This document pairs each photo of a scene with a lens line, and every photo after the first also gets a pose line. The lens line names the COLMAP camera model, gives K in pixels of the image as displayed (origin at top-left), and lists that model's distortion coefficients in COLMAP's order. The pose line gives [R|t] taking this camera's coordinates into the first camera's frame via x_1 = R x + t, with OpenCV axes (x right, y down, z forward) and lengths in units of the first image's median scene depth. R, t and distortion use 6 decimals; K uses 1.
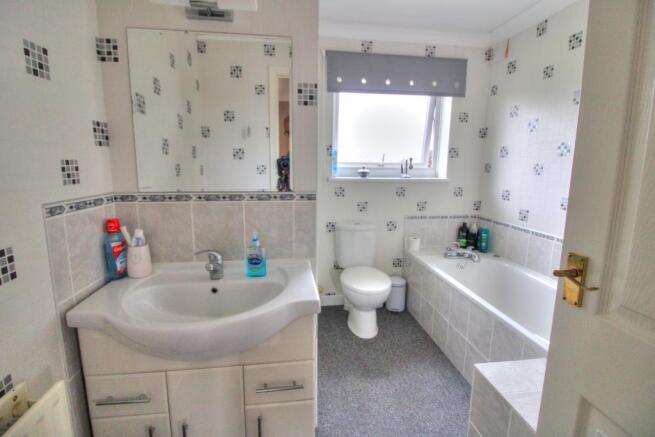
lens RADIAL K [[306.4, 0, 323.4], [0, 306.4, 218.0], [0, 0, 1]] dist [-0.015994, -0.005715]
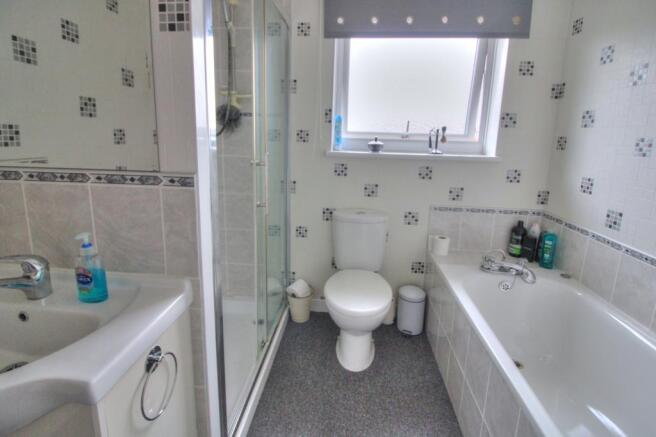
lens RADIAL K [[306.8, 0, 335.0], [0, 306.8, 193.2], [0, 0, 1]] dist [-0.015994, -0.005715]
pose [[0.975536, 0.057229, -0.212261, 0.213024], [-0.055114, 0.998354, 0.015870, -0.039561], [0.212820, -0.003783, 0.977084, 0.253488]]
